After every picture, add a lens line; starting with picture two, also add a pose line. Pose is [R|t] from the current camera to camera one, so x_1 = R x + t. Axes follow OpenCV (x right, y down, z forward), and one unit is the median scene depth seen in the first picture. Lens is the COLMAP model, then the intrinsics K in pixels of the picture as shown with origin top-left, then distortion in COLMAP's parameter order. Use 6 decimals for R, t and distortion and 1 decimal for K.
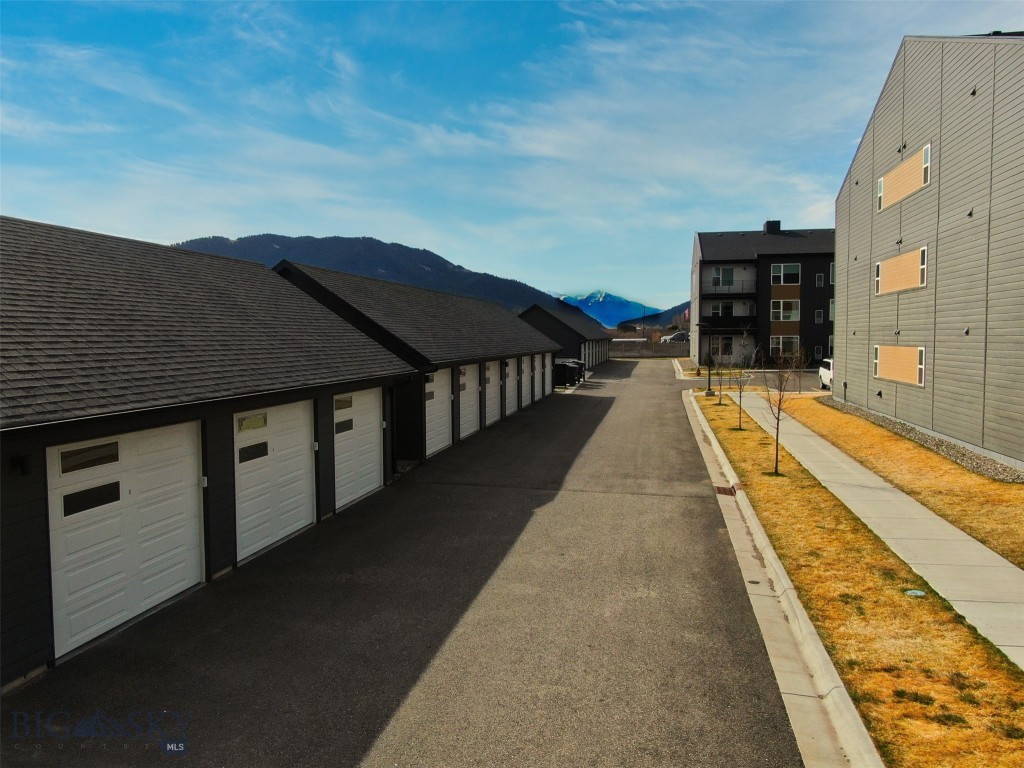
lens RADIAL K [[776.0, 0, 512.0], [0, 776.0, 384.0], [0, 0, 1]] dist [-0.002936, -0.000310]
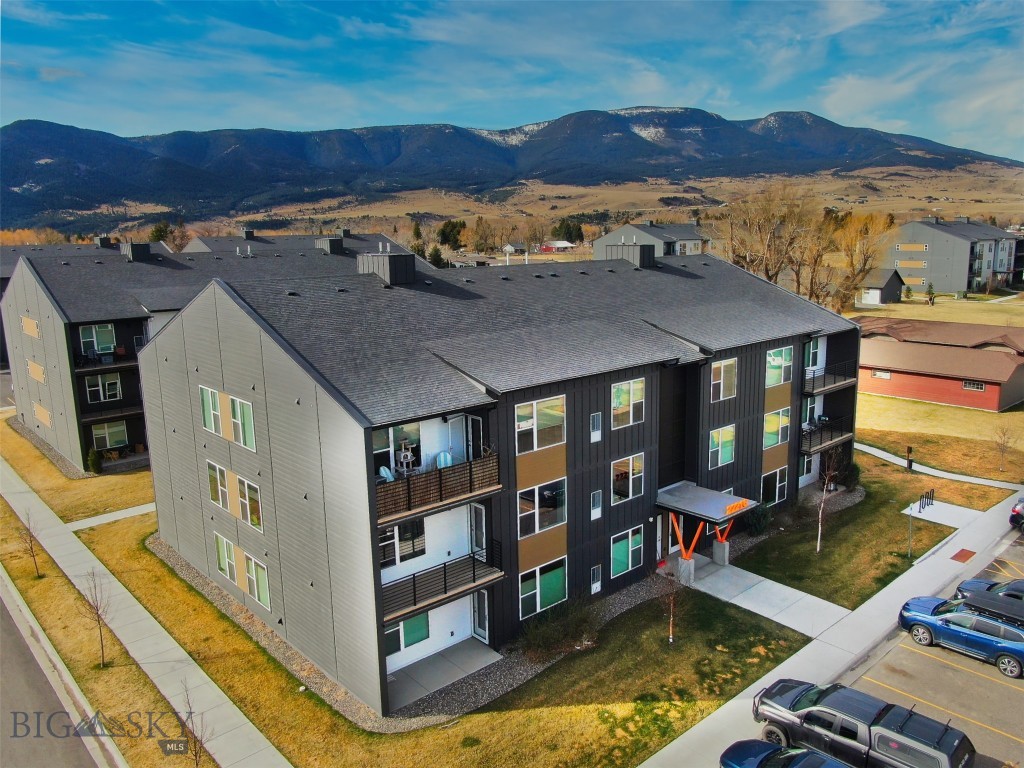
lens RADIAL K [[788.2, 0, 547.7], [0, 788.2, 386.5], [0, 0, 1]] dist [-0.020227, 0.004040]
pose [[0.583701, -0.160444, 0.795959, -0.478055], [0.058961, 0.986070, 0.155528, -0.463398], [-0.809825, -0.043852, 0.585030, -1.730572]]
